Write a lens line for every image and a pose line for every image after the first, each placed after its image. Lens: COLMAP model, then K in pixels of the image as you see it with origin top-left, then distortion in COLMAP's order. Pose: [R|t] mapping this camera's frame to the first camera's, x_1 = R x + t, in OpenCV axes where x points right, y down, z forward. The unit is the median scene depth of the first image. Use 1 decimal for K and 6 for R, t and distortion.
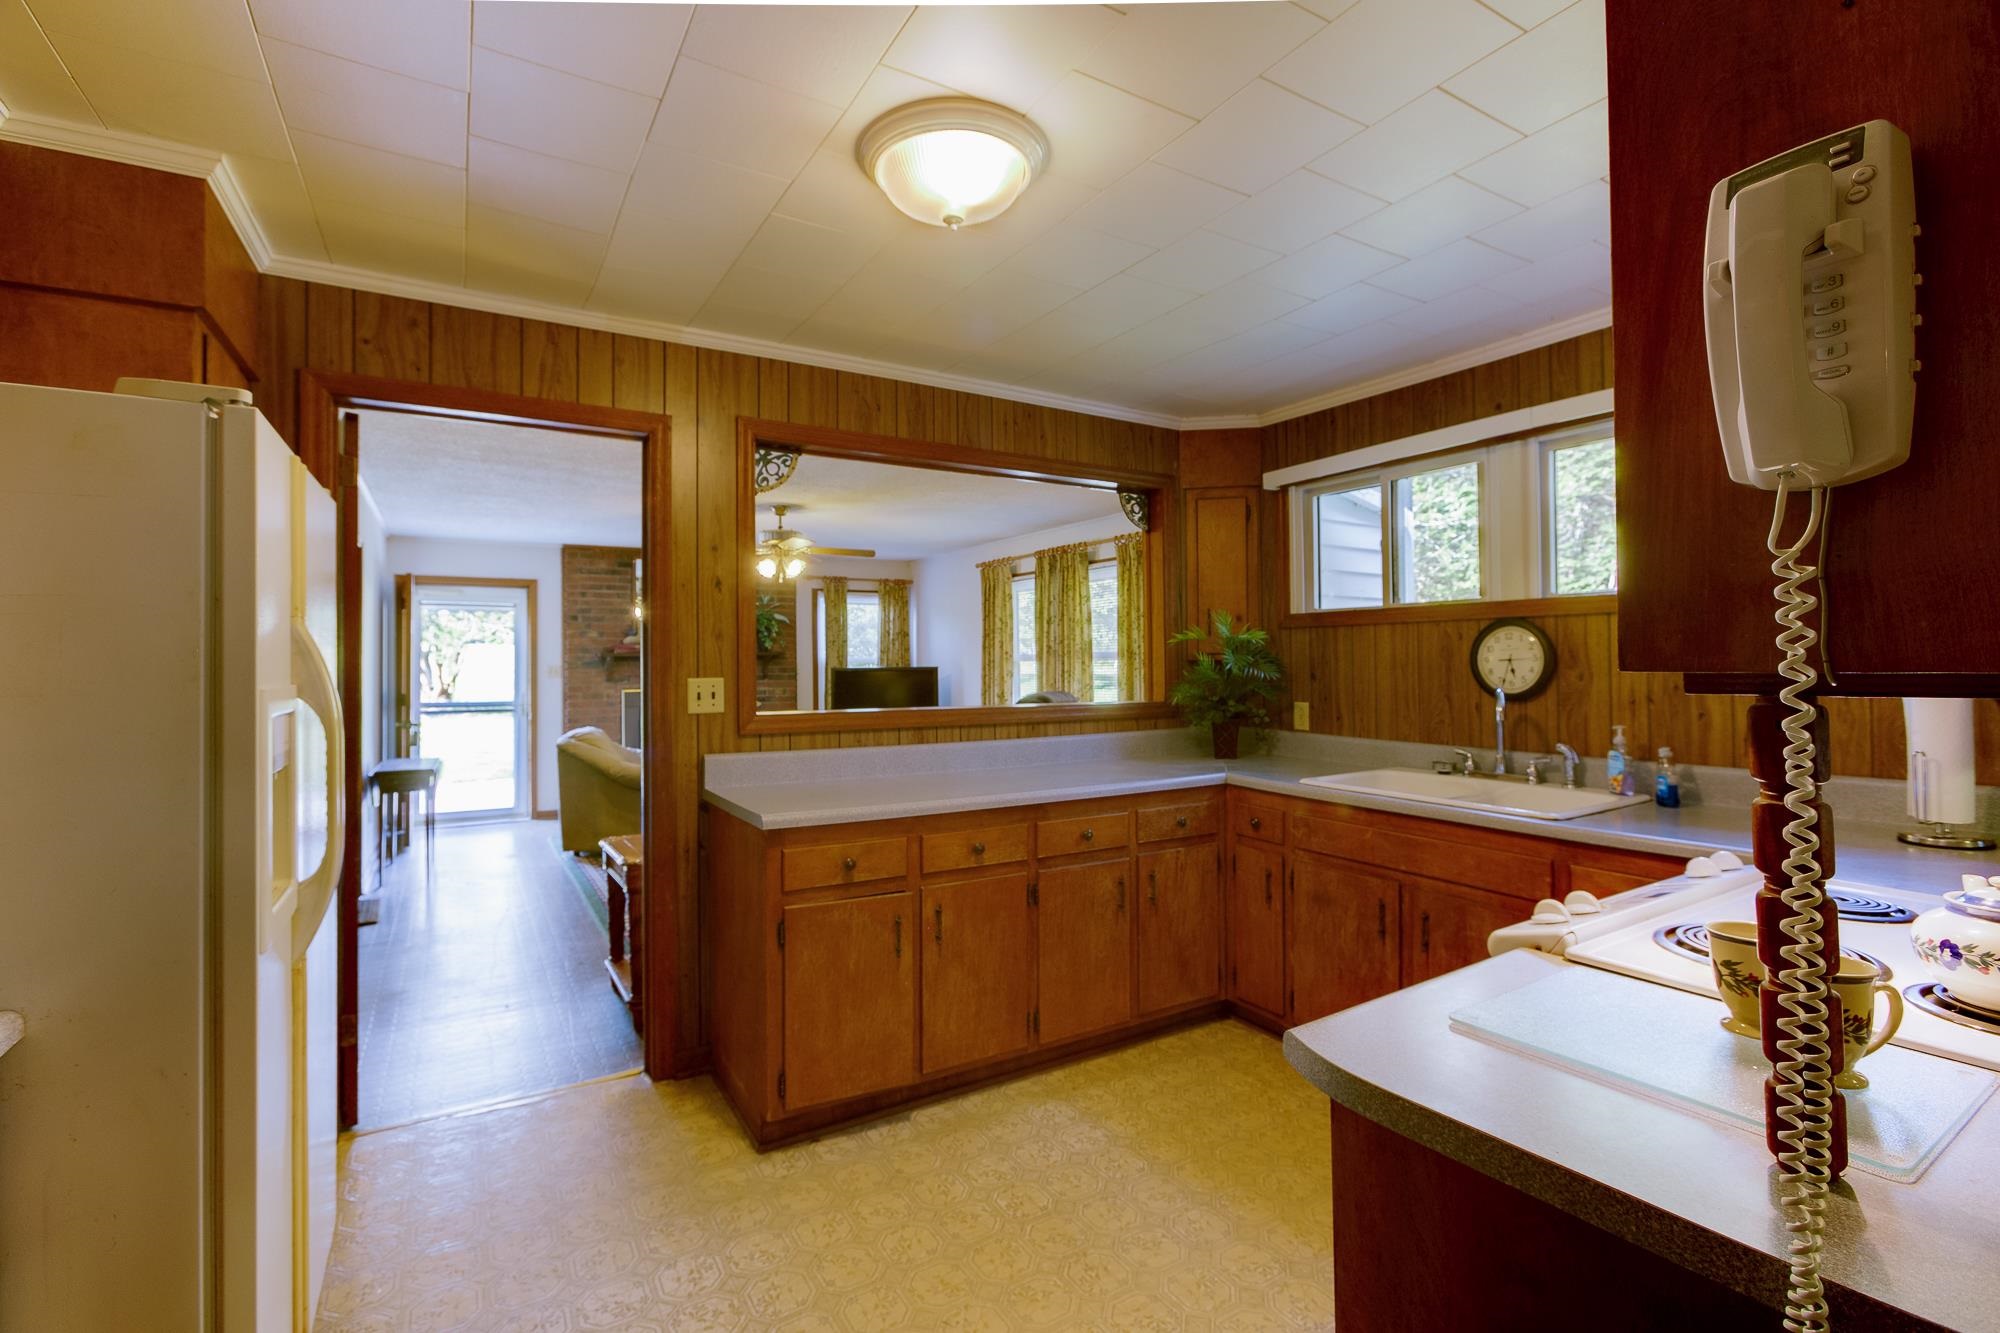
lens RADIAL K [[914.1, 0, 993.7], [0, 914.1, 651.1], [0, 0, 1]] dist [-0.004720, -0.000025]
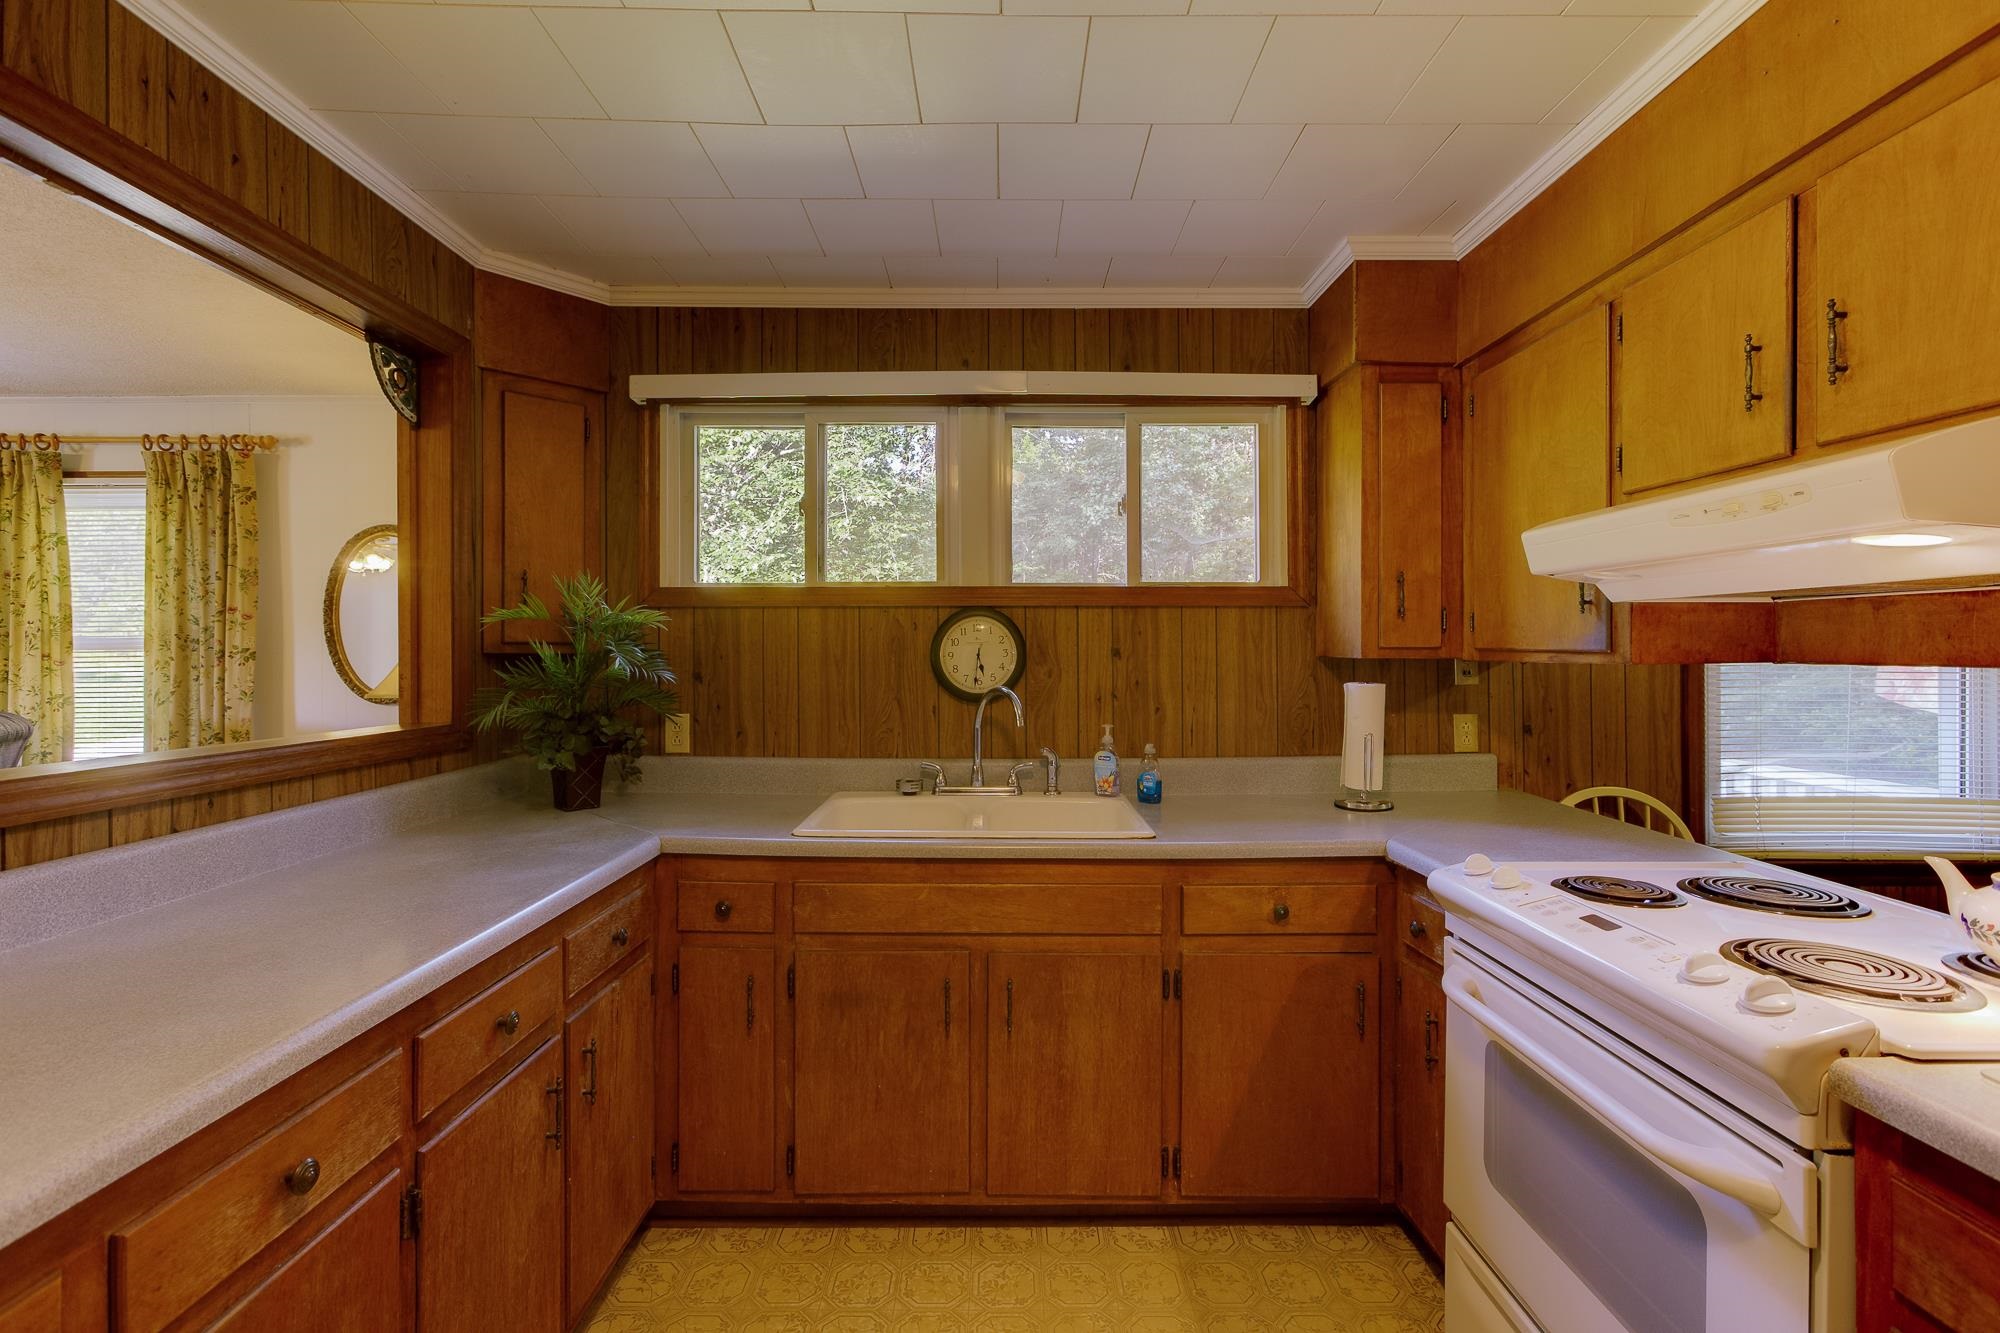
lens RADIAL K [[902.1, 0, 1004.0], [0, 902.1, 653.9], [0, 0, 1]] dist [-0.003346, 0.005193]
pose [[0.511656, 0.004663, 0.859177, -0.145938], [-0.013229, 0.999909, 0.002451, 0.005268], [-0.859088, -0.012620, 0.511672, 0.473590]]
